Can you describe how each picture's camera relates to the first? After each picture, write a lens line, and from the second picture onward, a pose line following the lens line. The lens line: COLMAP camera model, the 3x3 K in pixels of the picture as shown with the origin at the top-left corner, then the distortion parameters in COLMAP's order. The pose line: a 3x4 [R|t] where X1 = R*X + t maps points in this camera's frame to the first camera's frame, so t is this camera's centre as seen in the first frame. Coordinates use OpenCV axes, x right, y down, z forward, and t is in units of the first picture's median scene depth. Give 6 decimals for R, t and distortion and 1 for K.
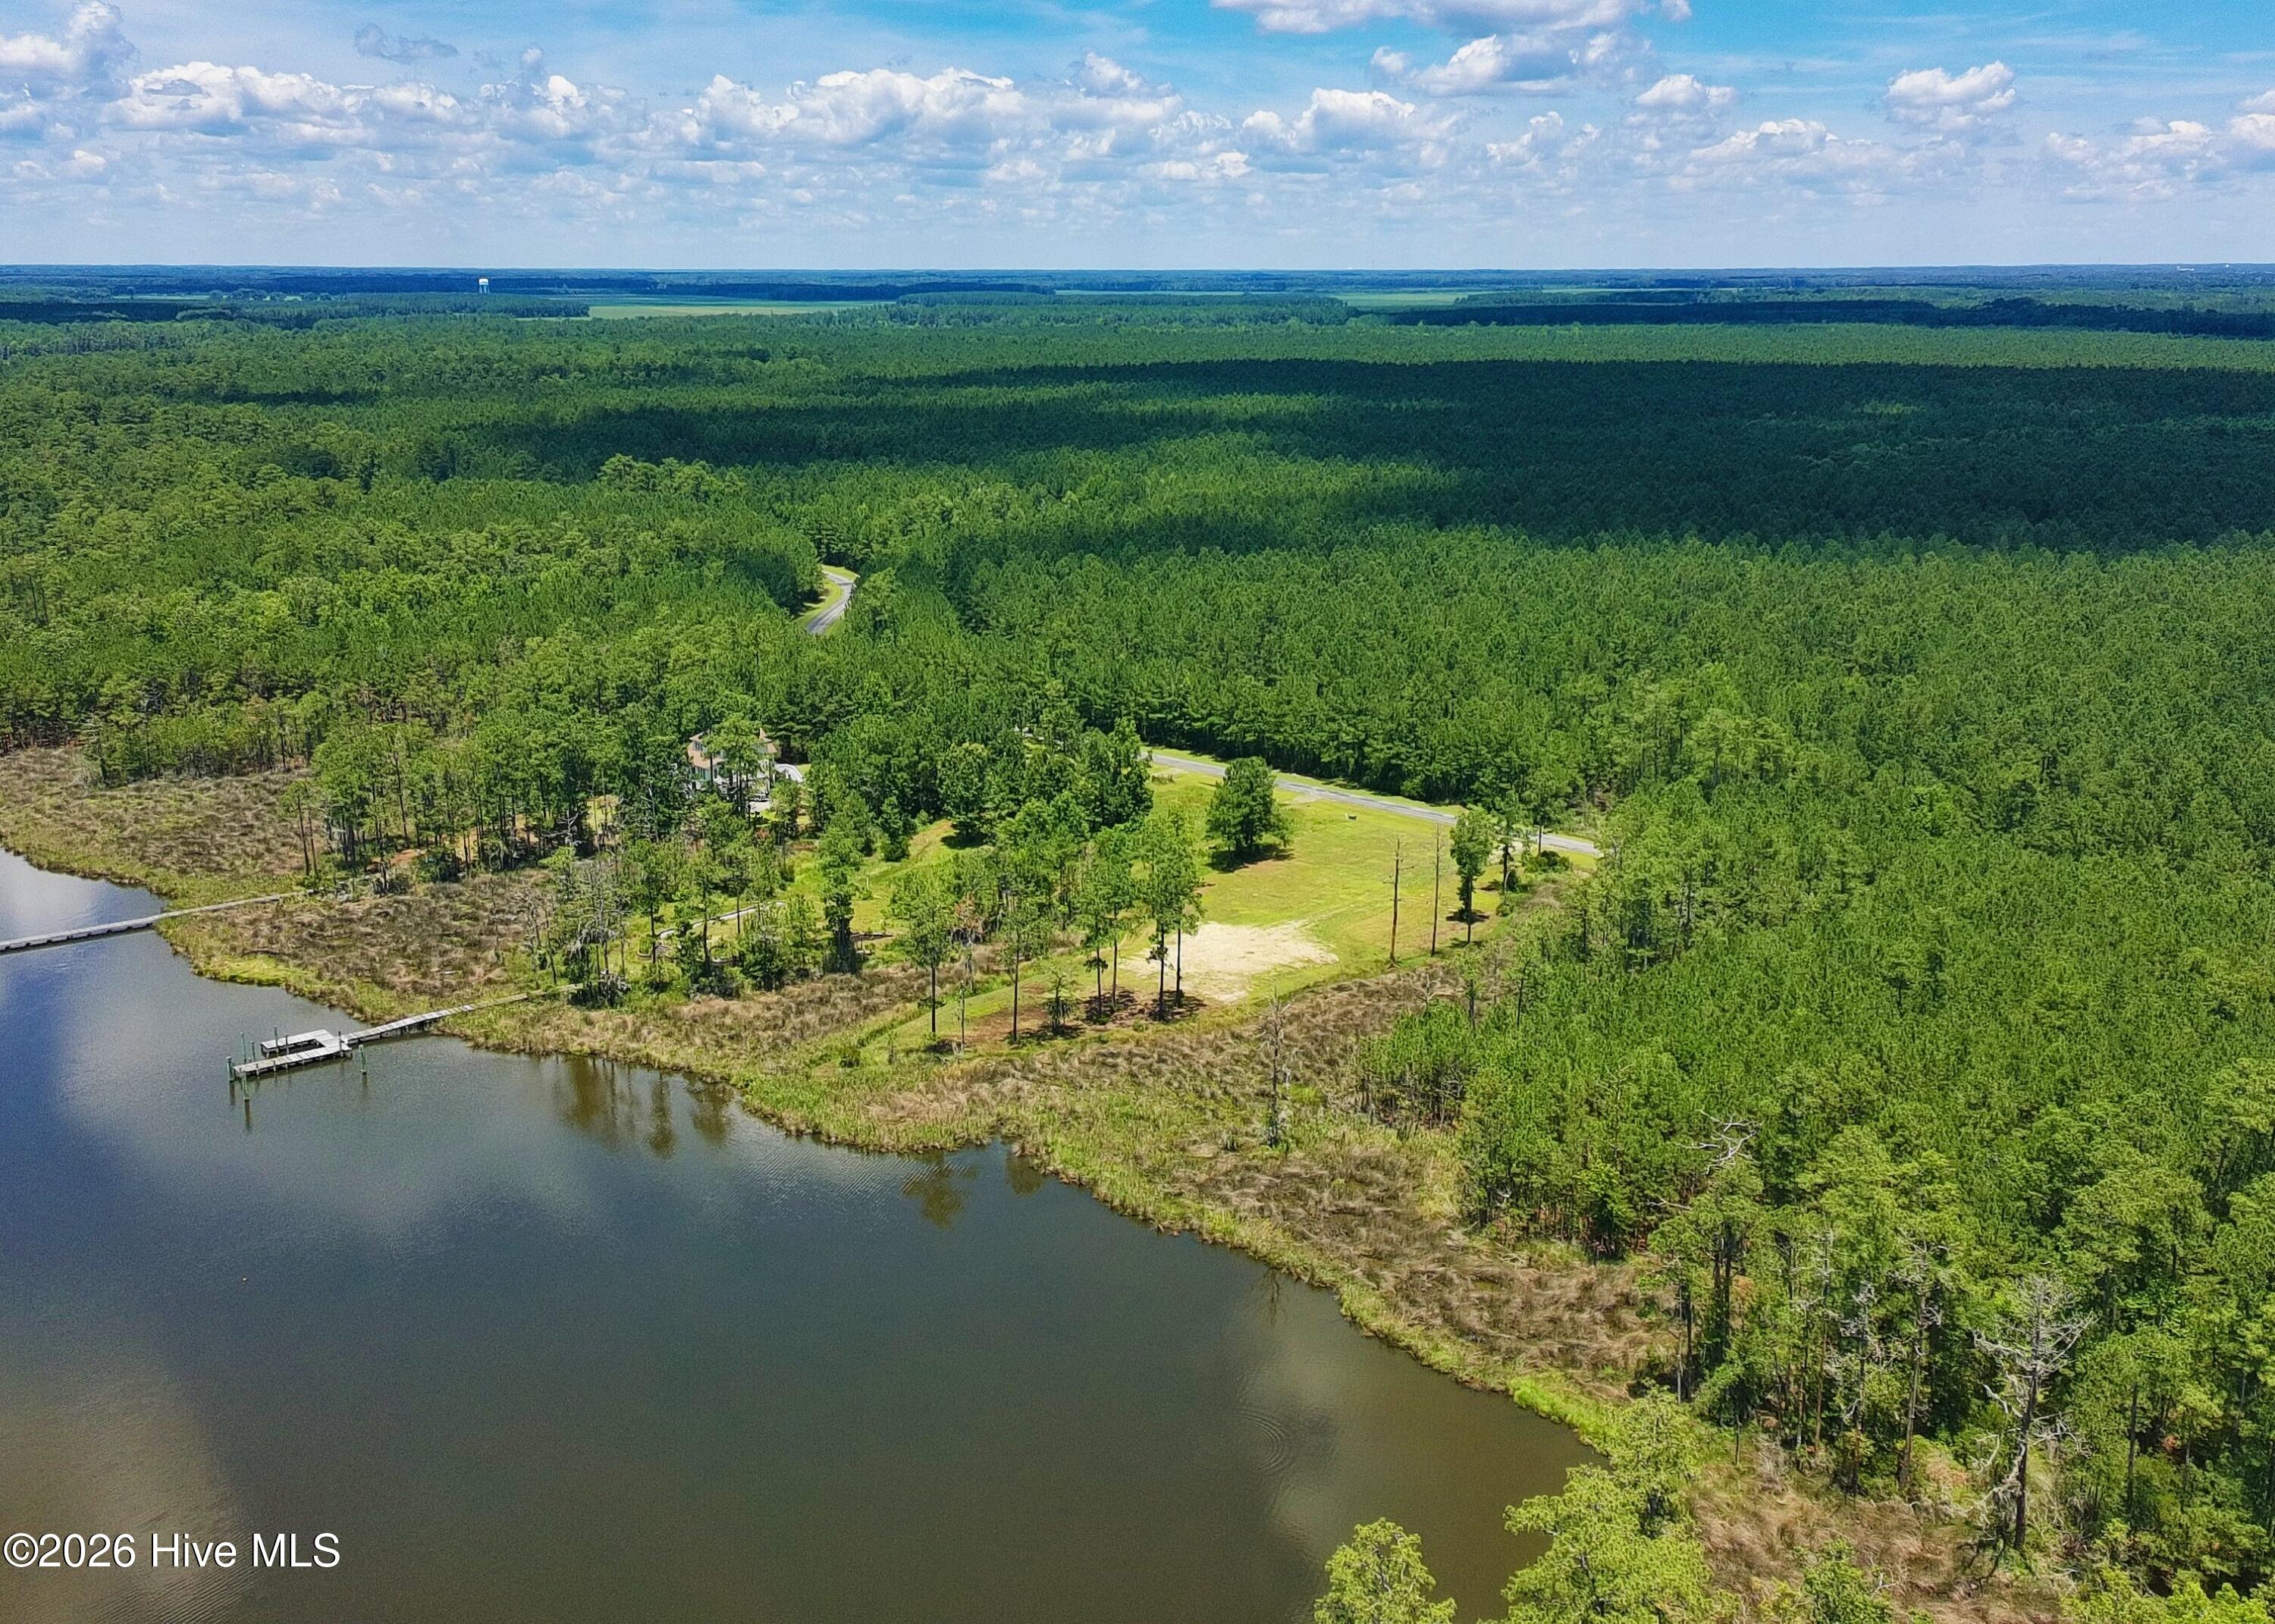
lens RADIAL K [[2191.2, 0, 1135.5], [0, 2191.2, 816.0], [0, 0, 1]] dist [0.040981, 0.000000]
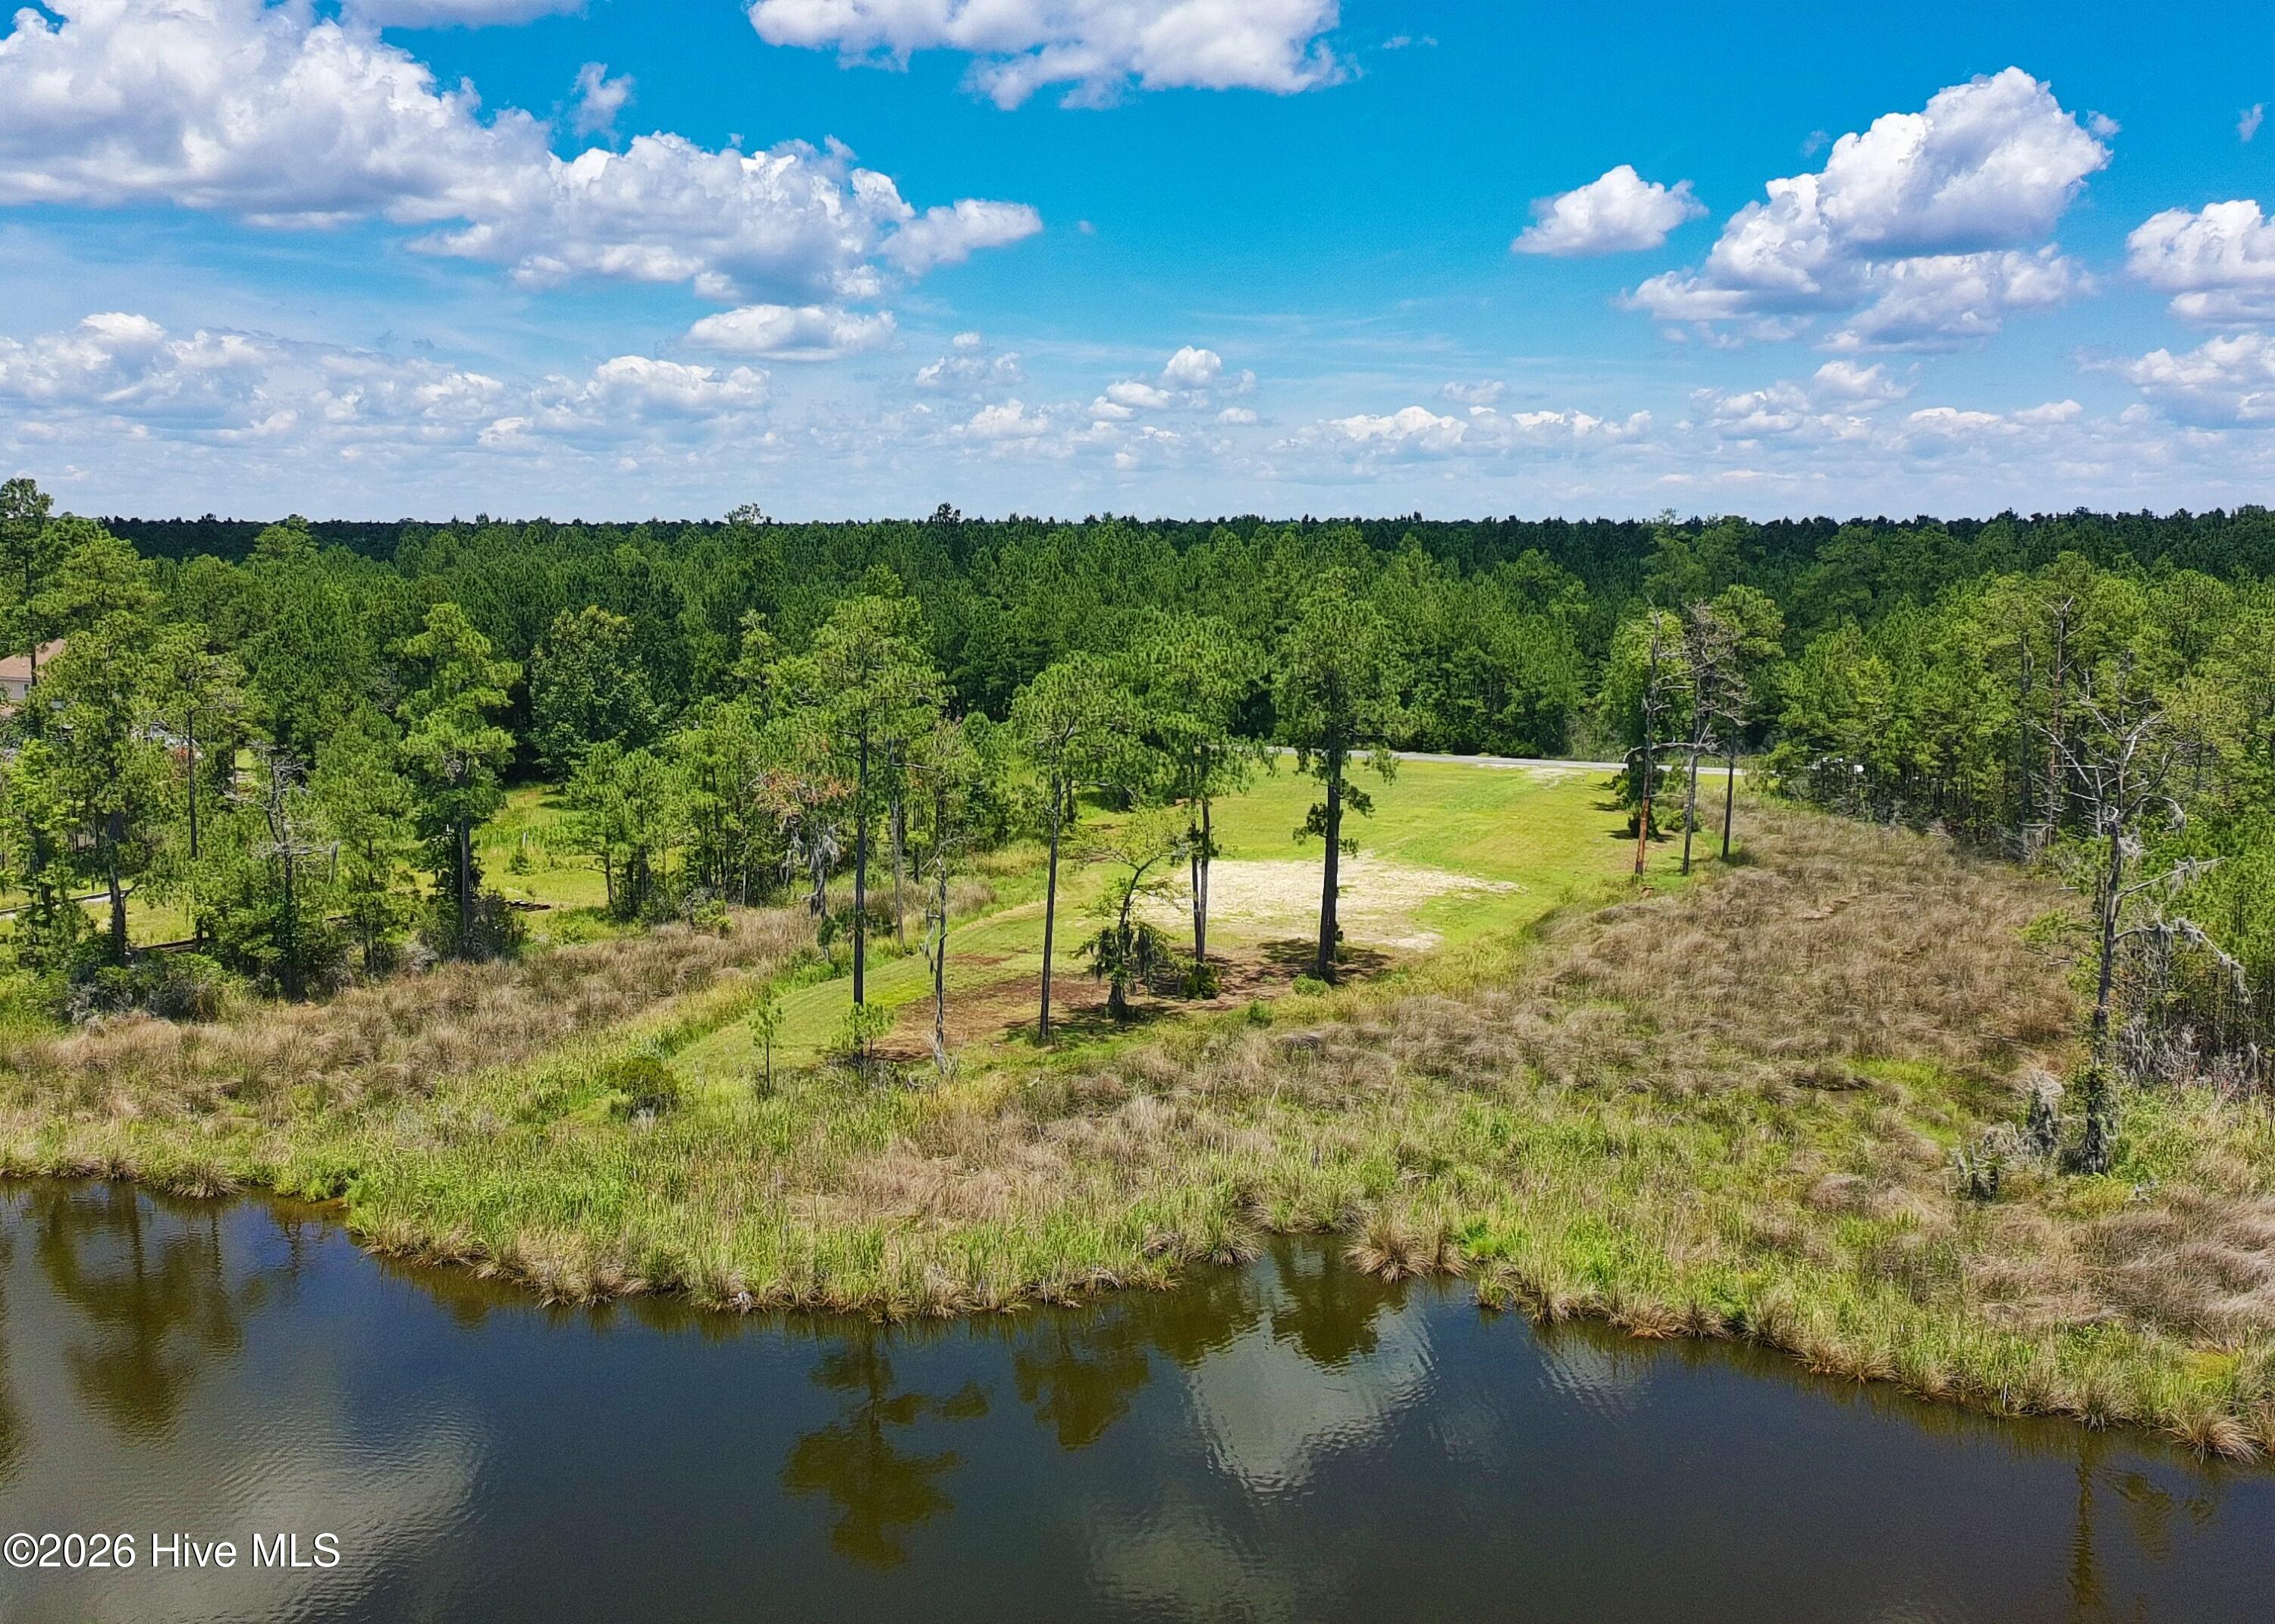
lens RADIAL K [[2191.2, 0, 1131.3], [0, 2191.2, 762.2], [0, 0, 1]] dist [0.040981, 0.000000]
pose [[0.950054, -0.037150, 0.309865, -0.150862], [0.079567, 0.988911, -0.125394, 0.101390], [-0.301771, 0.143786, 0.942475, 0.606645]]
